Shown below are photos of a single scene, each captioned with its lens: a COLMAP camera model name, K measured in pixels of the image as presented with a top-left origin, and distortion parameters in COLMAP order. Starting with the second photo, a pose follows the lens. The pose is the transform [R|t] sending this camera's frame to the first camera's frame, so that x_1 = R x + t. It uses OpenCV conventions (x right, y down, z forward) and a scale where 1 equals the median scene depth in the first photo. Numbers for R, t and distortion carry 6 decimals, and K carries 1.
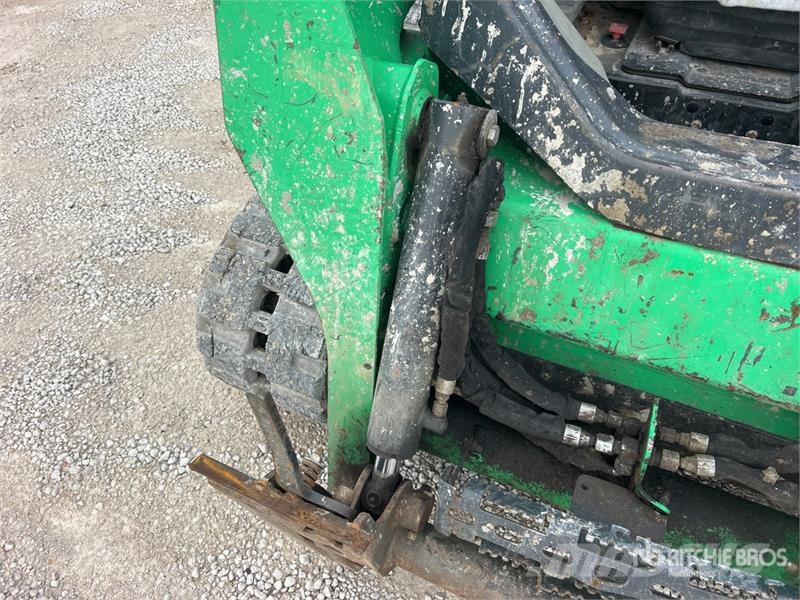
lens RADIAL K [[604.0, 0, 395.6], [0, 604.0, 296.0], [0, 0, 1]] dist [0.052060, -0.066321]
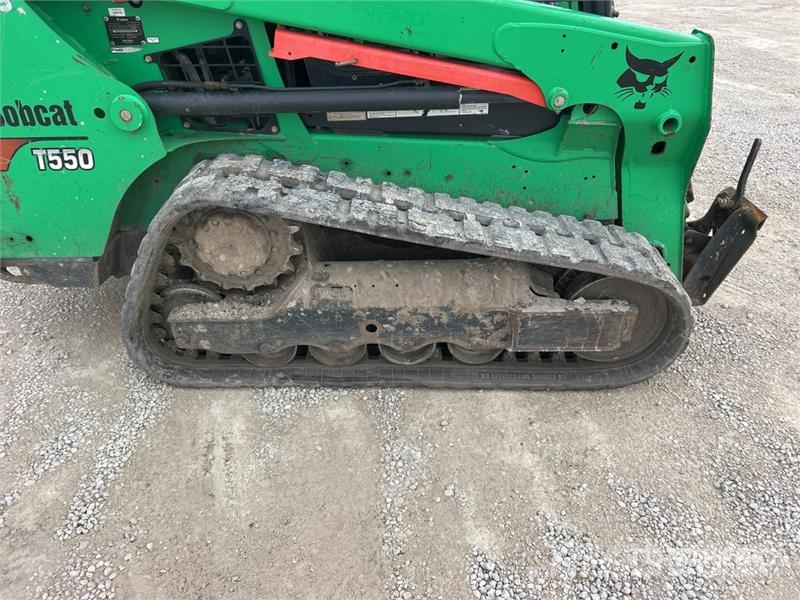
lens RADIAL K [[604.4, 0, 405.3], [0, 604.4, 296.8], [0, 0, 1]] dist [0.058506, -0.070970]
pose [[-0.437133, -0.456802, 0.774756, -1.778934], [0.642166, 0.444599, 0.624463, -2.077202], [-0.629712, 0.770496, 0.098994, 1.945422]]
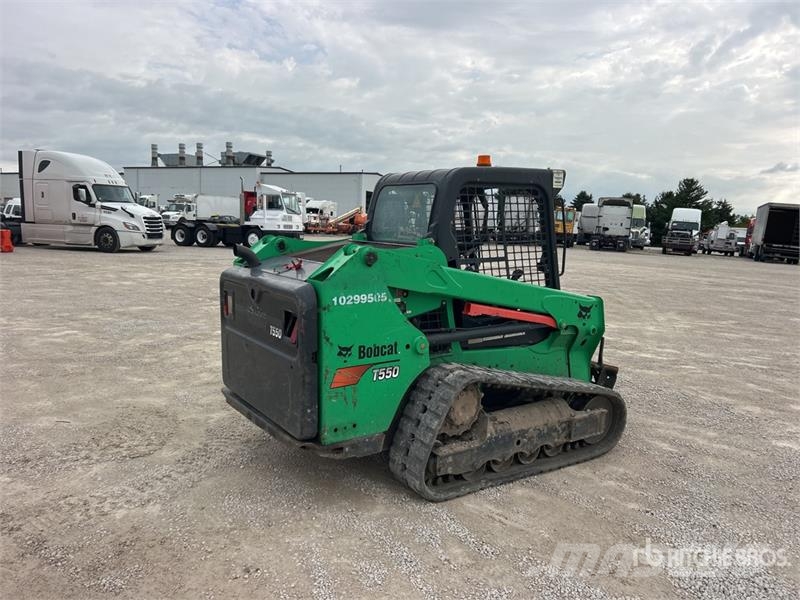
lens RADIAL K [[602.3, 0, 400.0], [0, 602.3, 303.4], [0, 0, 1]] dist [0.108289, -0.240936]
pose [[-0.868680, -0.062716, 0.491388, -1.333392], [0.345372, 0.634437, 0.691525, -4.779048], [-0.355125, 0.770426, -0.529462, 4.313149]]
